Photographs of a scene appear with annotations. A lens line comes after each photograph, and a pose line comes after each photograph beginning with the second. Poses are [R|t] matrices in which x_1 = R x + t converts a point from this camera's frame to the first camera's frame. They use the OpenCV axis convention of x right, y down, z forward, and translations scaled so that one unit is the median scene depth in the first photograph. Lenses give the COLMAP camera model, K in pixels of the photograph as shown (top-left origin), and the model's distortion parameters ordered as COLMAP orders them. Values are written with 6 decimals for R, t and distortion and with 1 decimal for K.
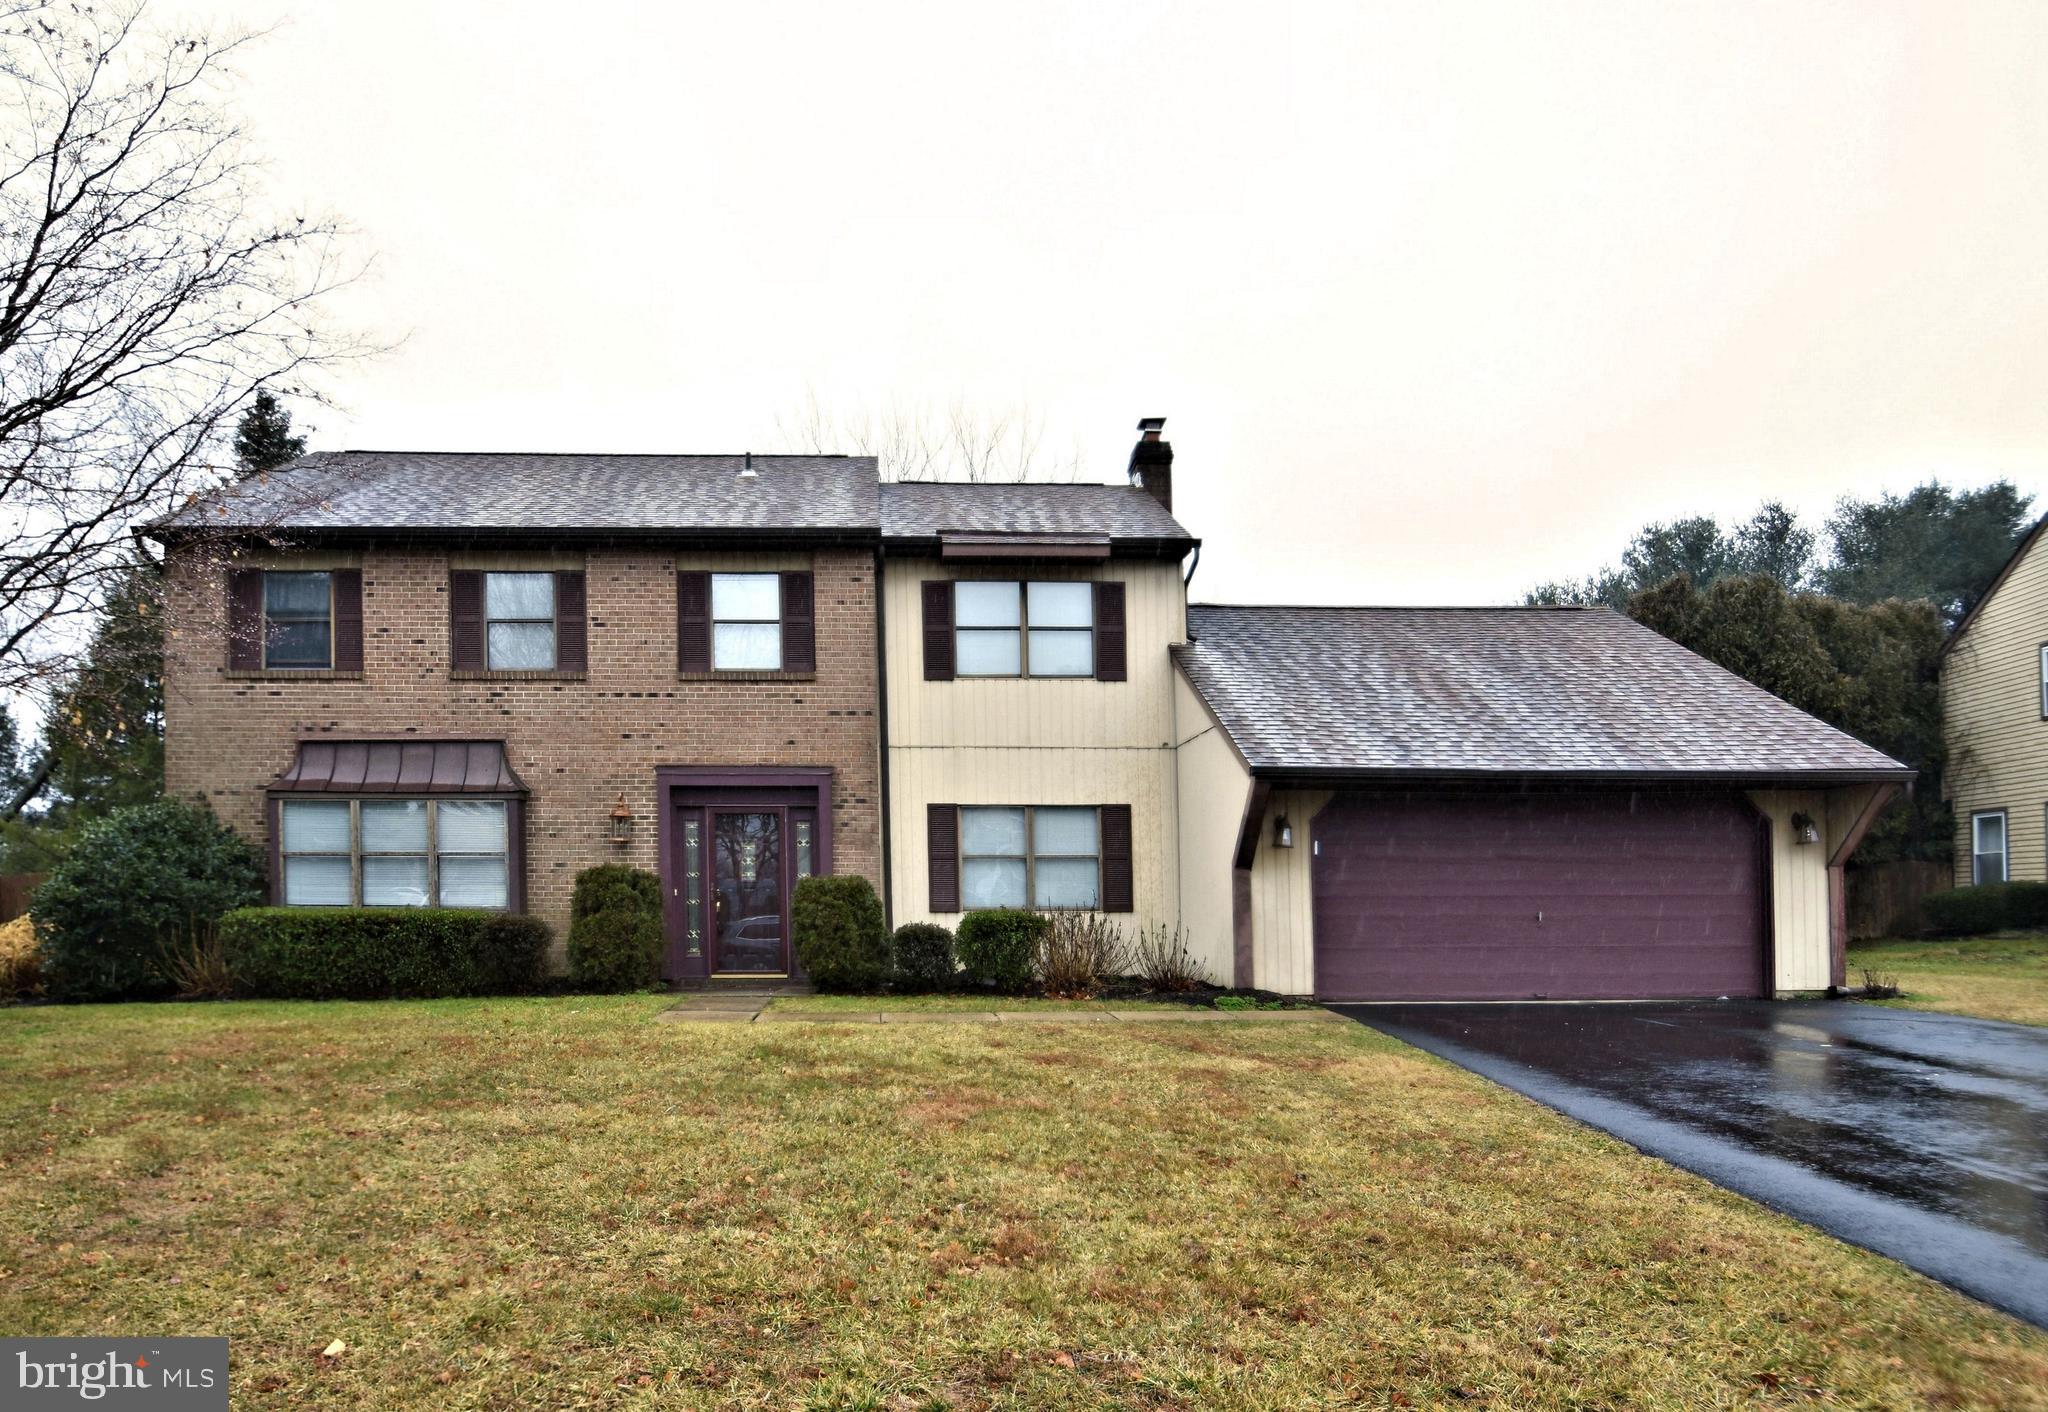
lens RADIAL K [[1281.1, 0, 1025.3], [0, 1281.1, 917.7], [0, 0, 1]] dist [-0.002600, 0.001198]
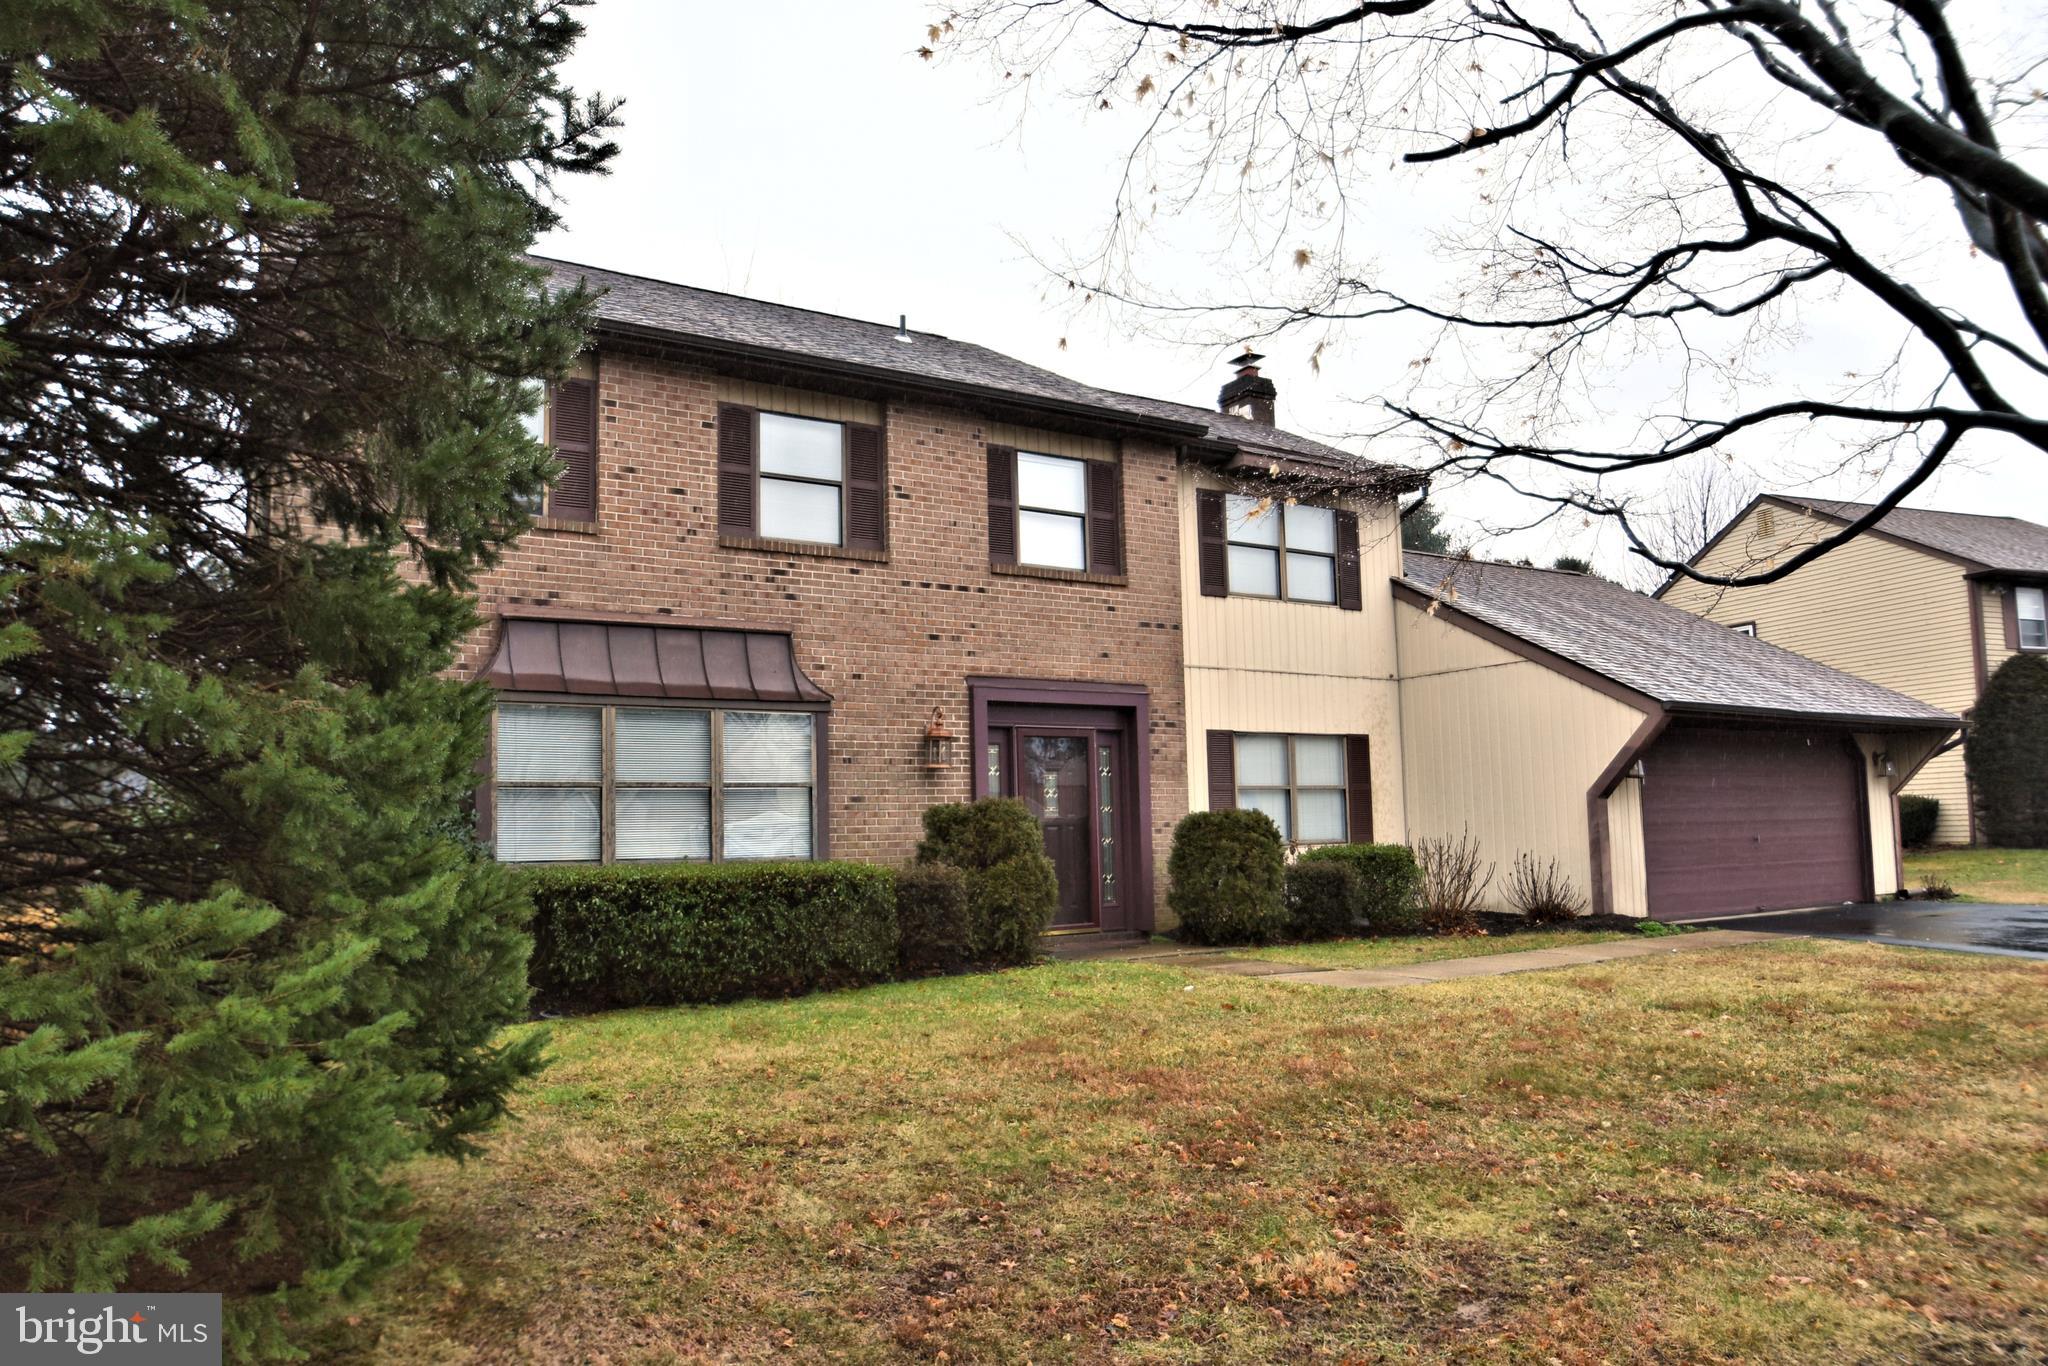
lens RADIAL K [[1254.7, 0, 1017.3], [0, 1254.7, 747.3], [0, 0, 1]] dist [-0.010994, -0.000668]
pose [[0.875035, 0.015038, 0.483826, -0.642645], [0.021957, 0.997255, -0.070707, -0.016673], [-0.483561, 0.072495, 0.872303, 0.297171]]
